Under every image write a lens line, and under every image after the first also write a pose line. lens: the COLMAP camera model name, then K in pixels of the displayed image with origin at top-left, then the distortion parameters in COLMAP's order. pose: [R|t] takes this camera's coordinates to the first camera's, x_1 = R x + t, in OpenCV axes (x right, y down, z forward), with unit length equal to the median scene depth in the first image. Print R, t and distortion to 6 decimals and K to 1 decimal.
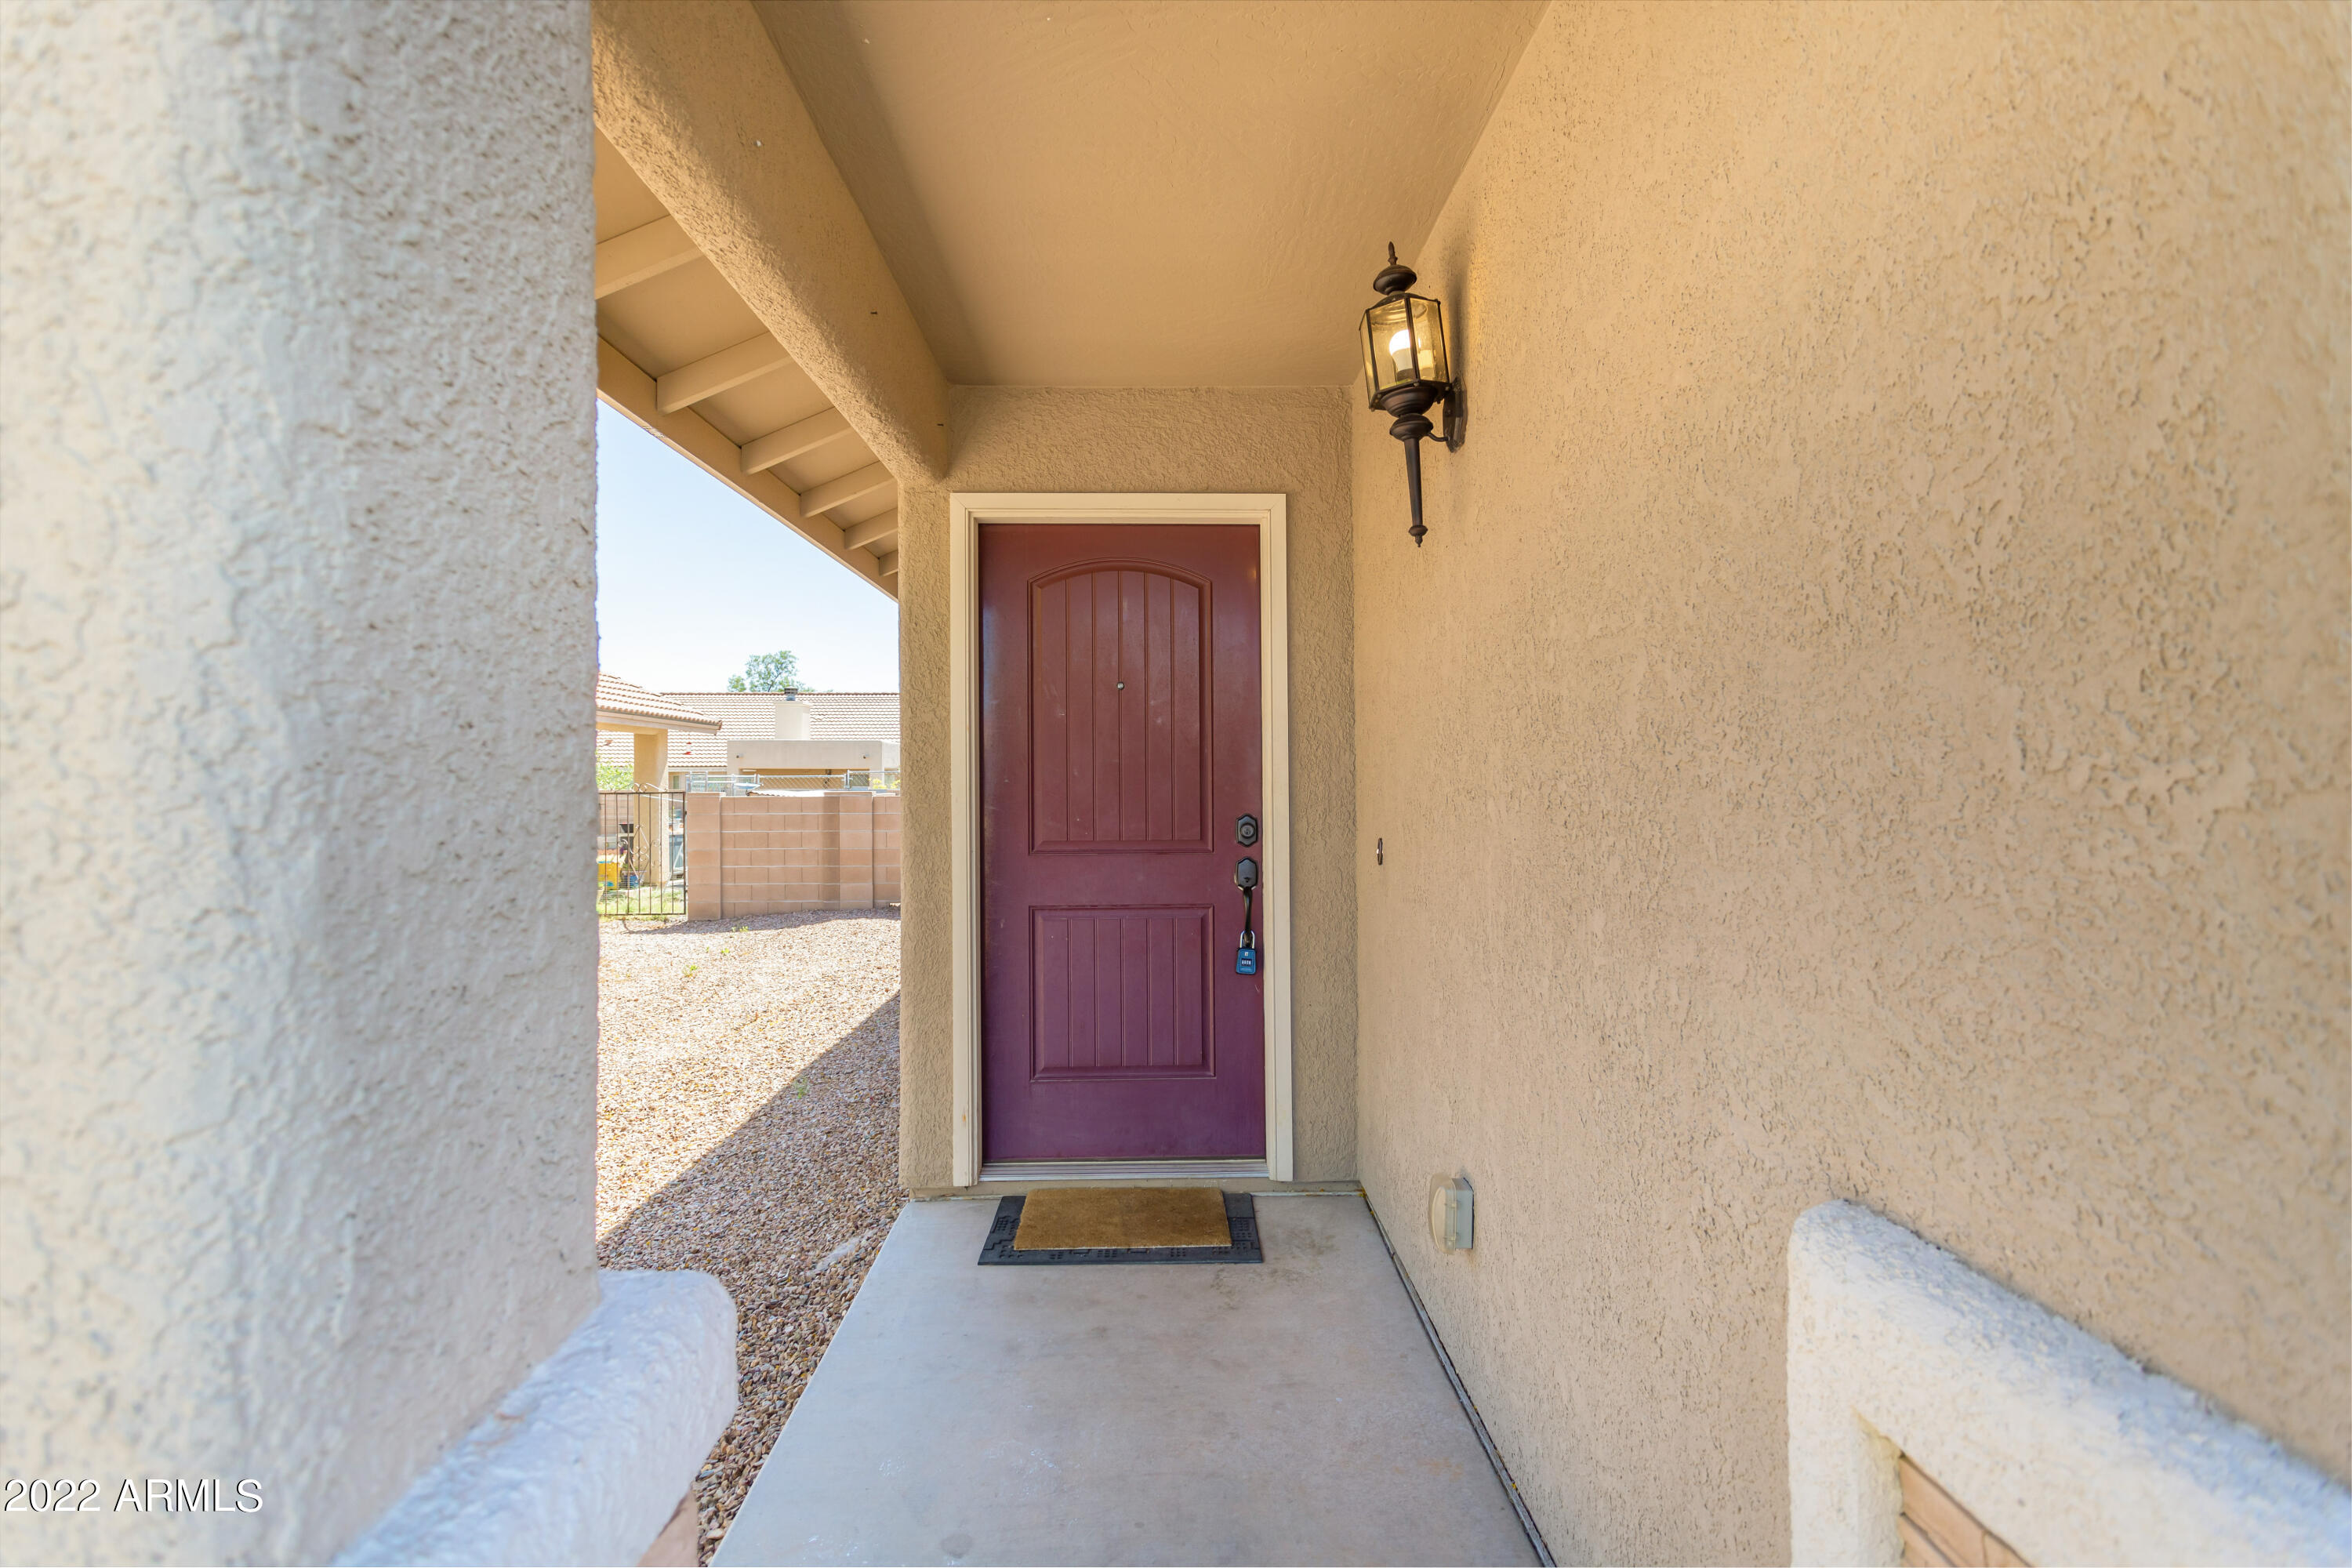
lens RADIAL K [[1113.4, 0, 1189.0], [0, 1113.4, 770.7], [0, 0, 1]] dist [0.005806, 0.000617]
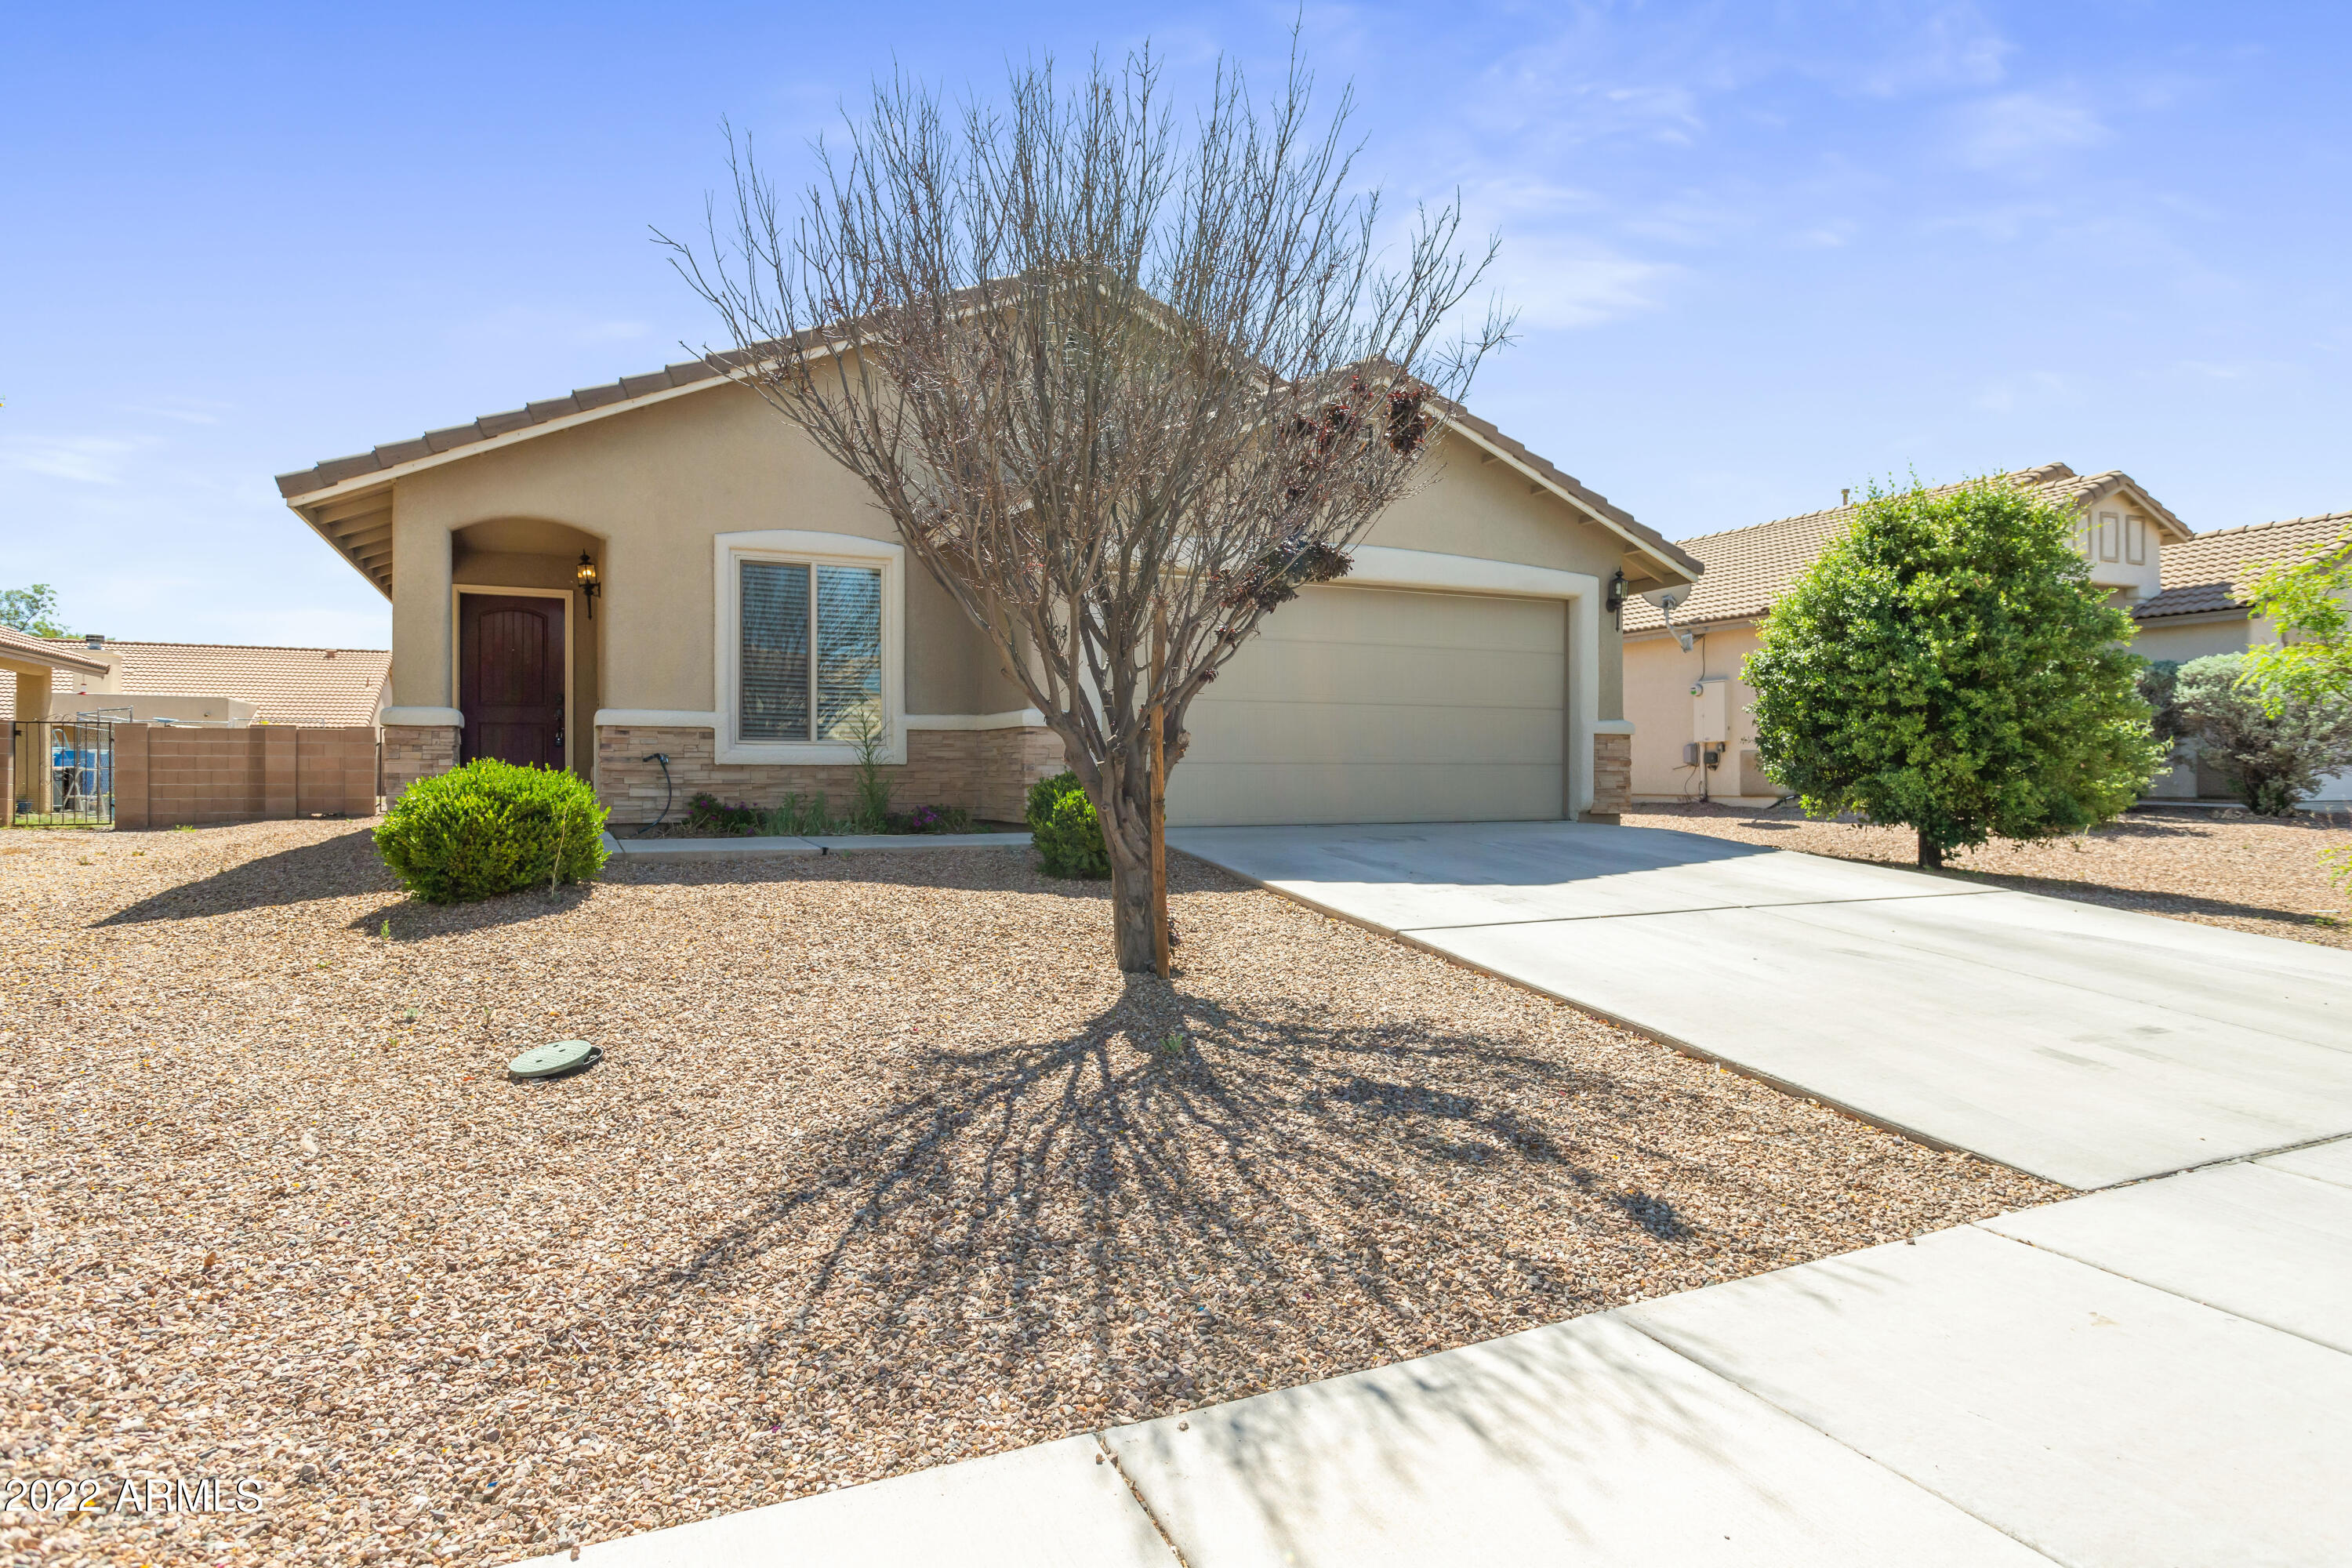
lens RADIAL K [[1358.9, 0, 1176.0], [0, 1358.9, 784.0], [0, 0, 1]] dist [-0.000591, 0.000096]
pose [[0.925059, 0.009242, 0.379711, 0.053102], [-0.012991, 0.999889, 0.007312, 0.061265], [-0.379601, -0.011696, 0.925076, -0.800096]]
